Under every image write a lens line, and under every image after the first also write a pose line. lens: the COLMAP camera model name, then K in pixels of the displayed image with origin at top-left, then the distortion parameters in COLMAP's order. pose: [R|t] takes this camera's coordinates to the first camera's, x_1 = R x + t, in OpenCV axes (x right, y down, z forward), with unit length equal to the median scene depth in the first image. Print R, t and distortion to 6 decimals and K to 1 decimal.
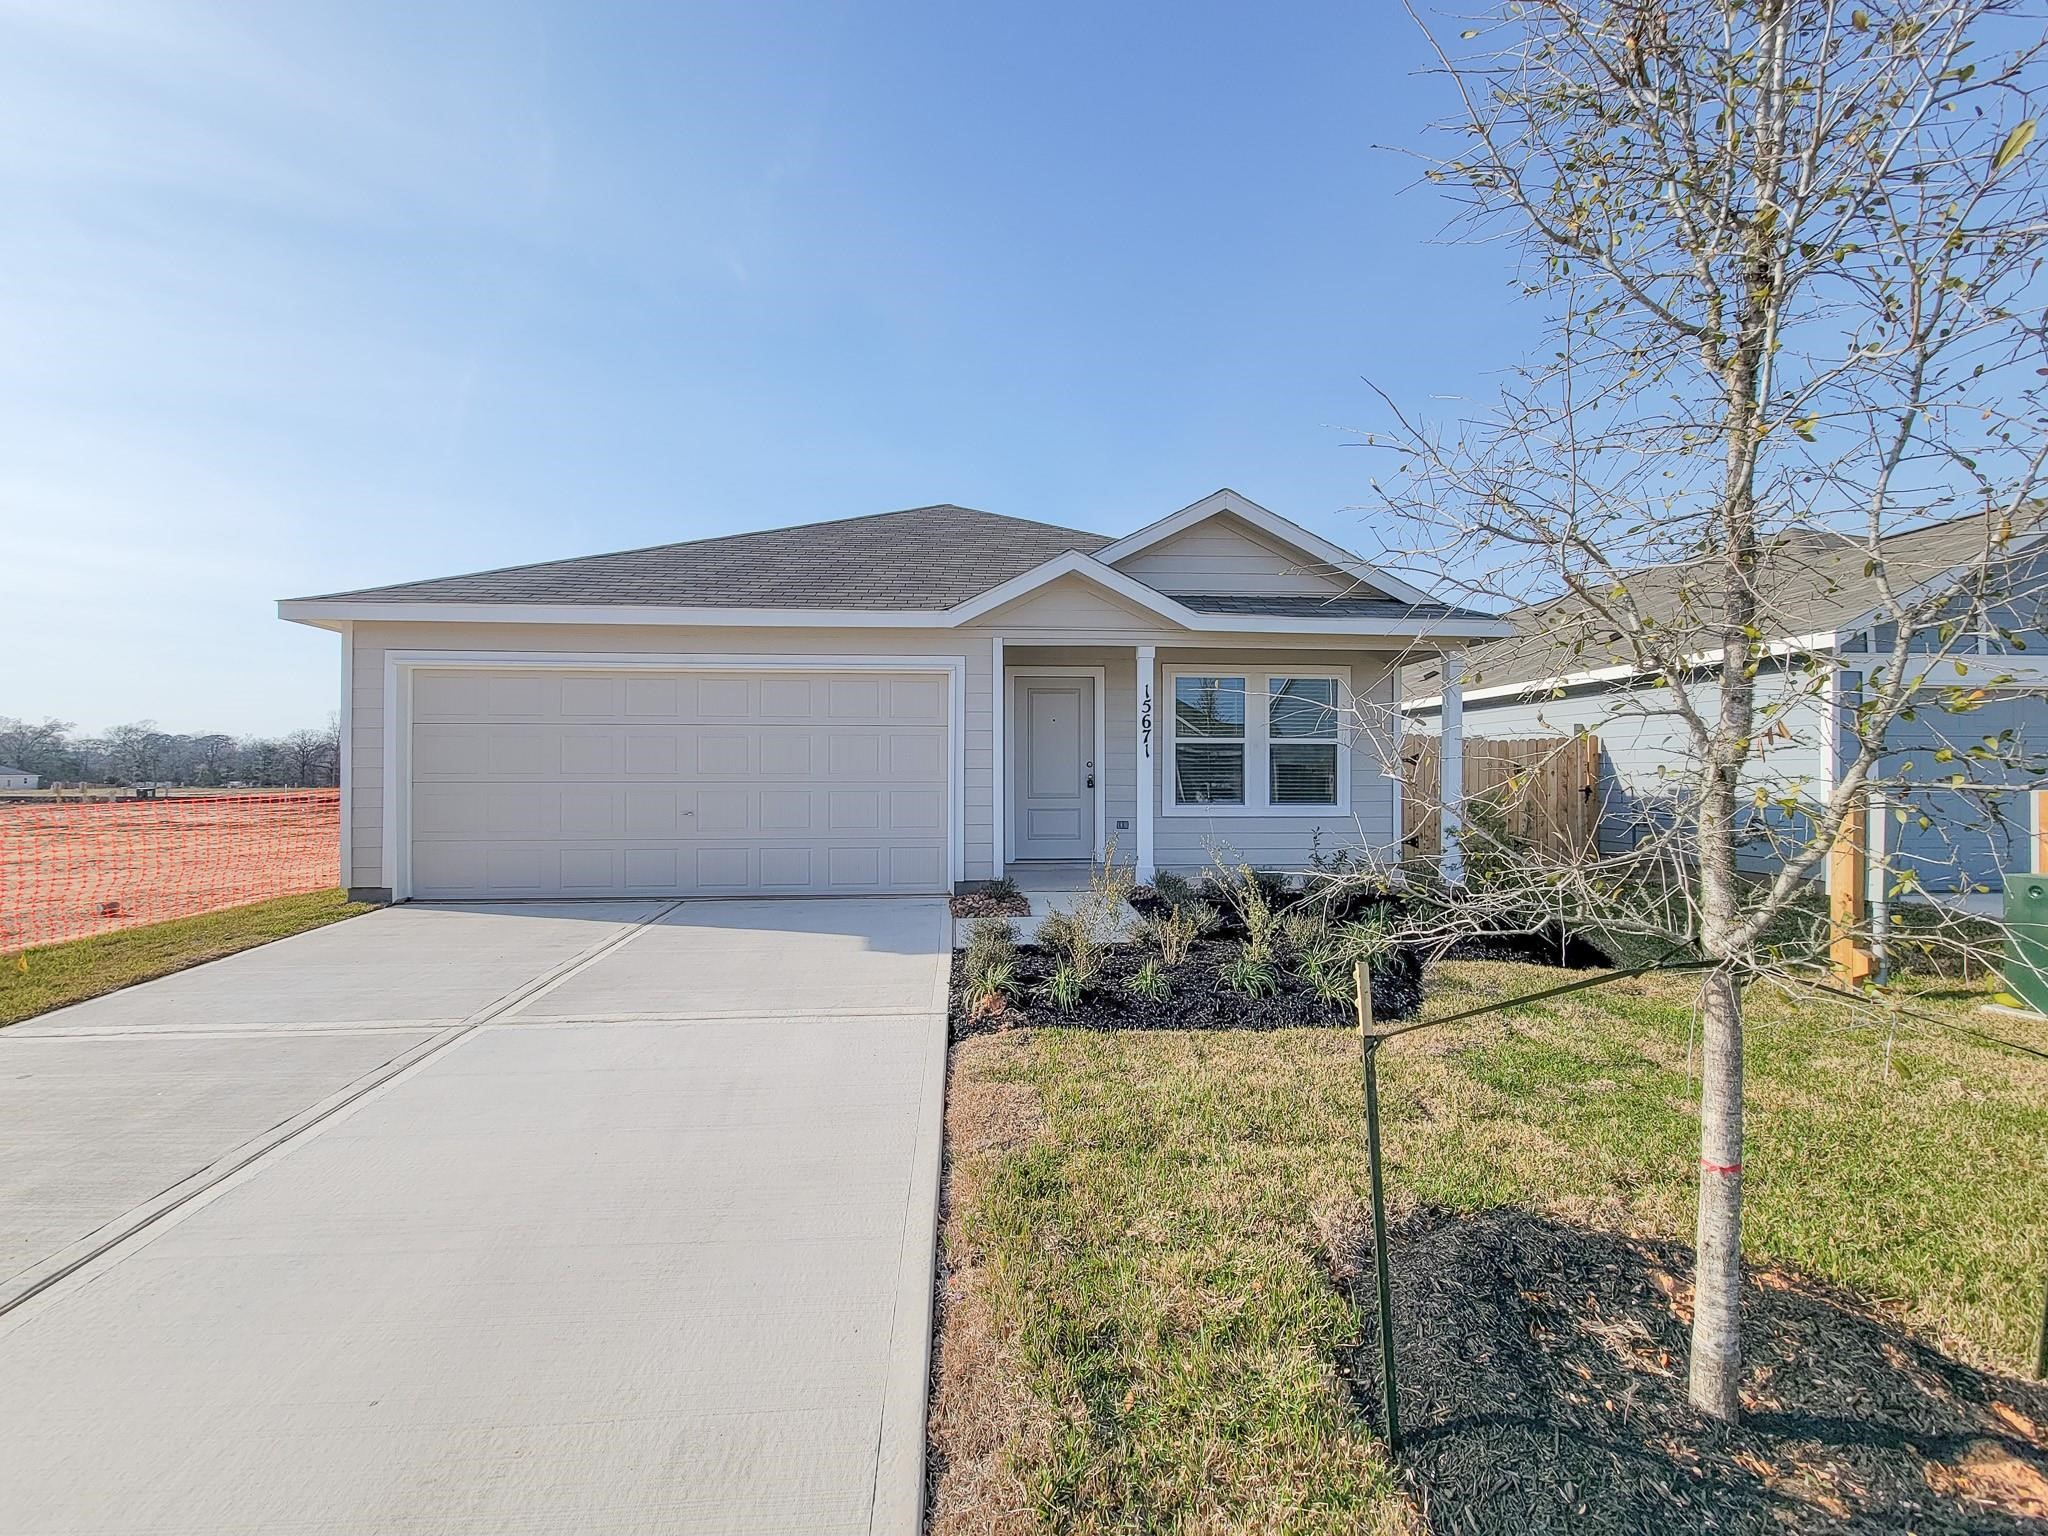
lens RADIAL K [[835.8, 0, 1011.3], [0, 835.8, 767.6], [0, 0, 1]] dist [0.000717, -0.001701]
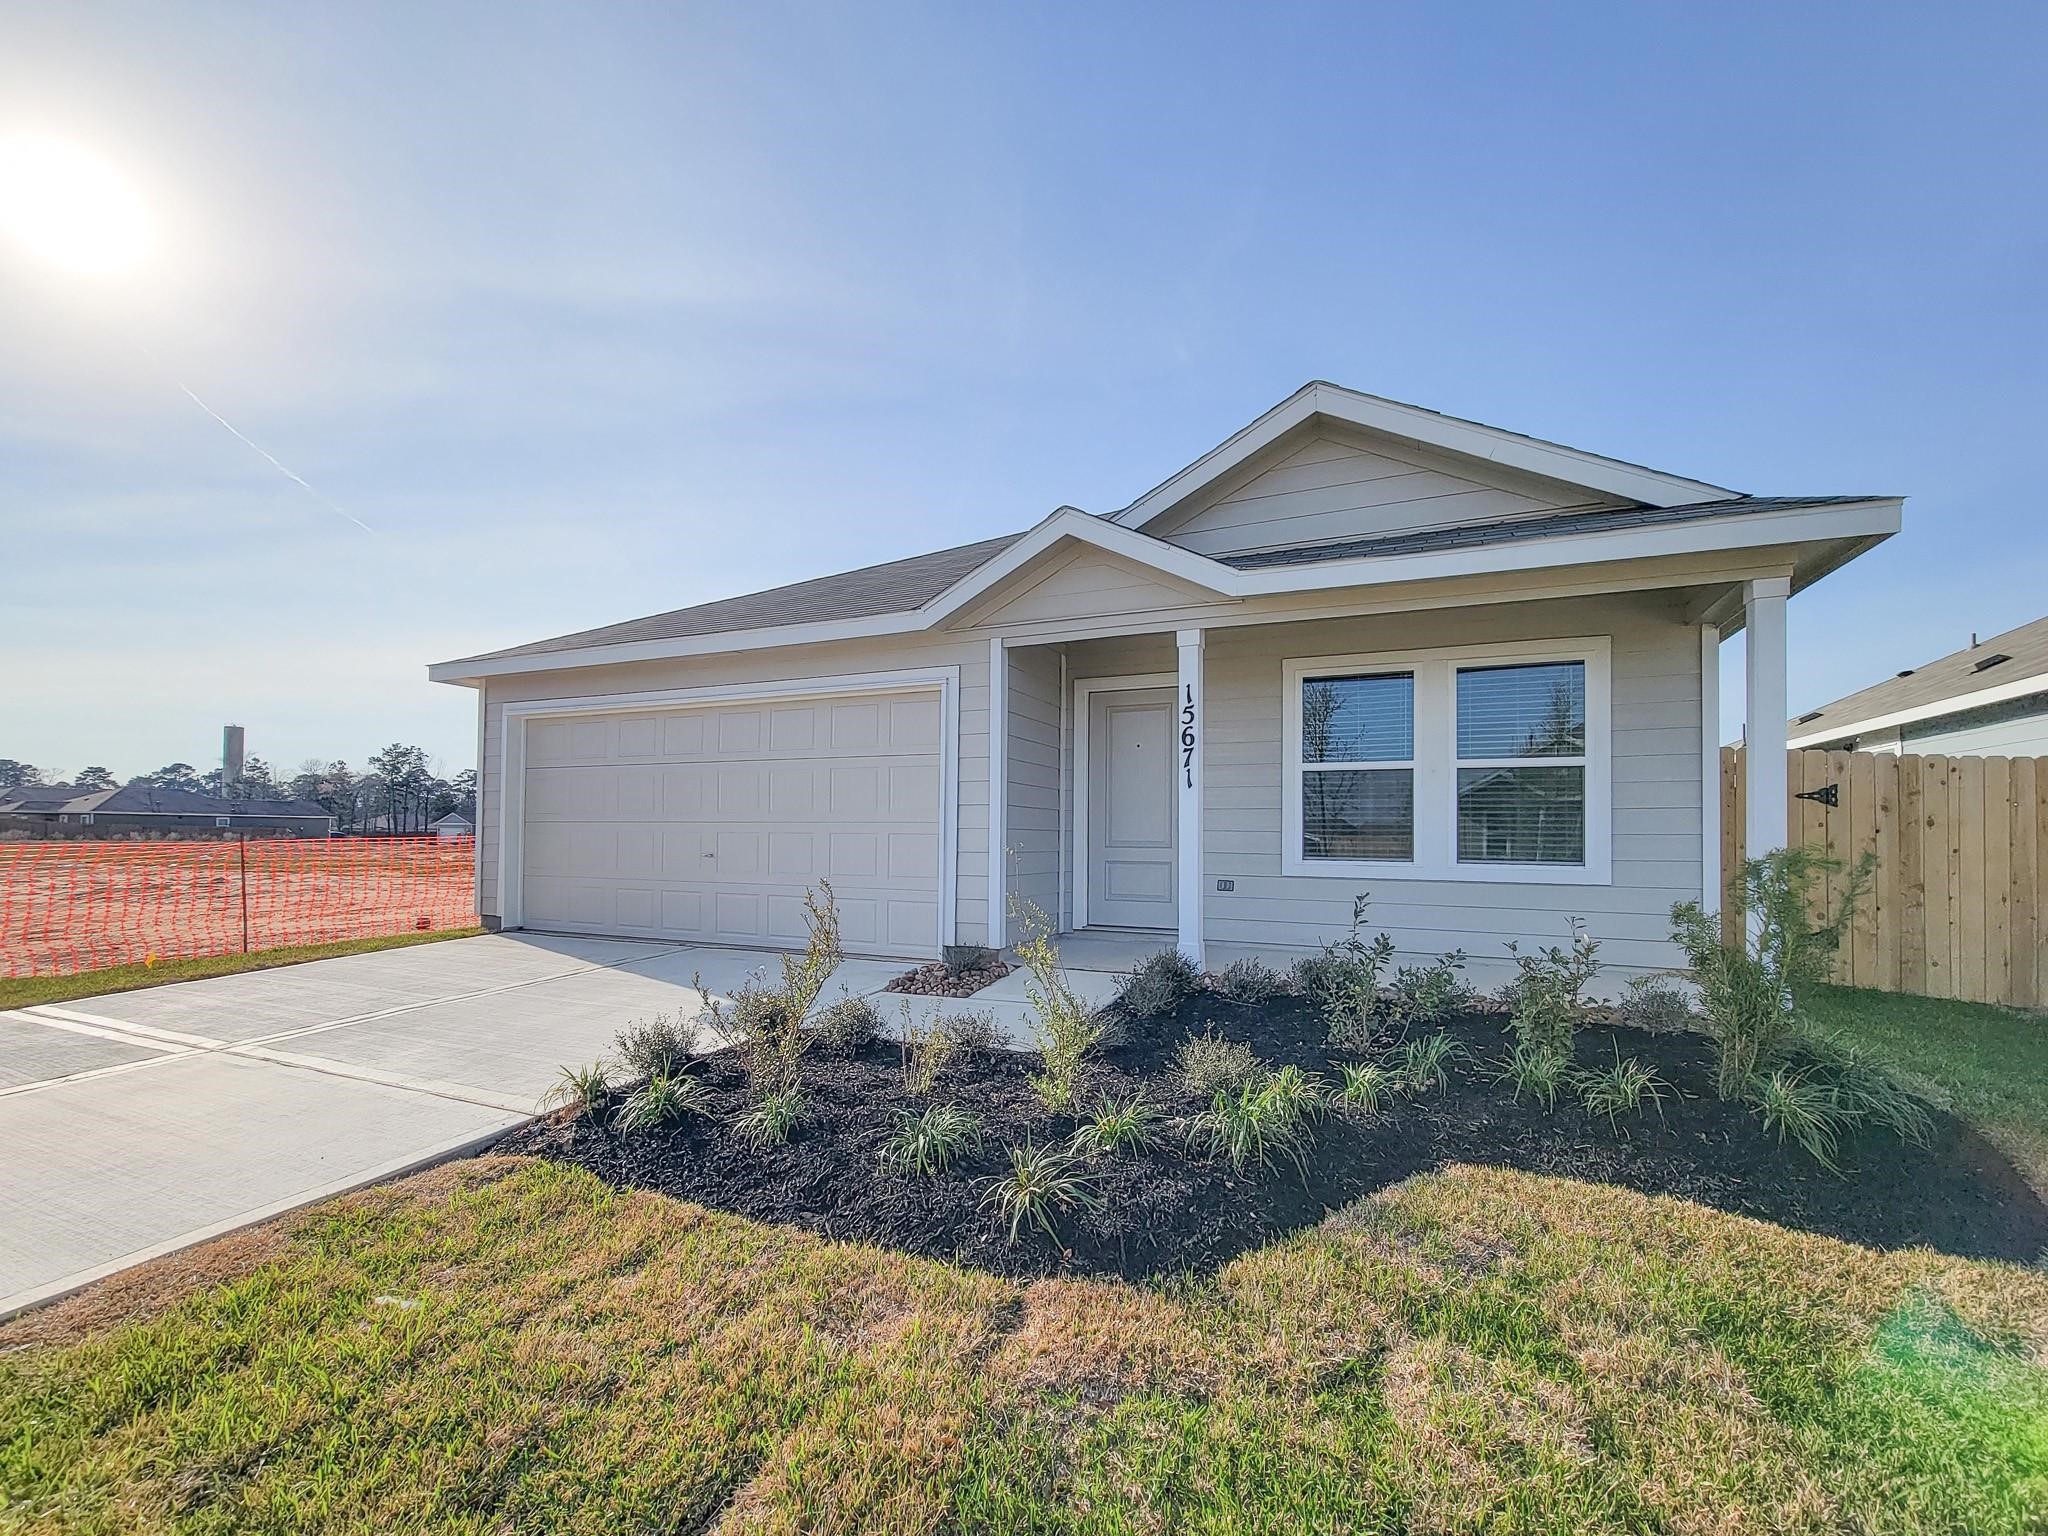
lens RADIAL K [[835.8, 0, 1088.9], [0, 835.8, 822.2], [0, 0, 1]] dist [0.000717, -0.001701]
pose [[0.884762, -0.001821, -0.466040, 0.415225], [-0.003326, 0.999942, -0.010221, 0.024154], [0.466032, 0.010593, 0.884705, 0.339641]]
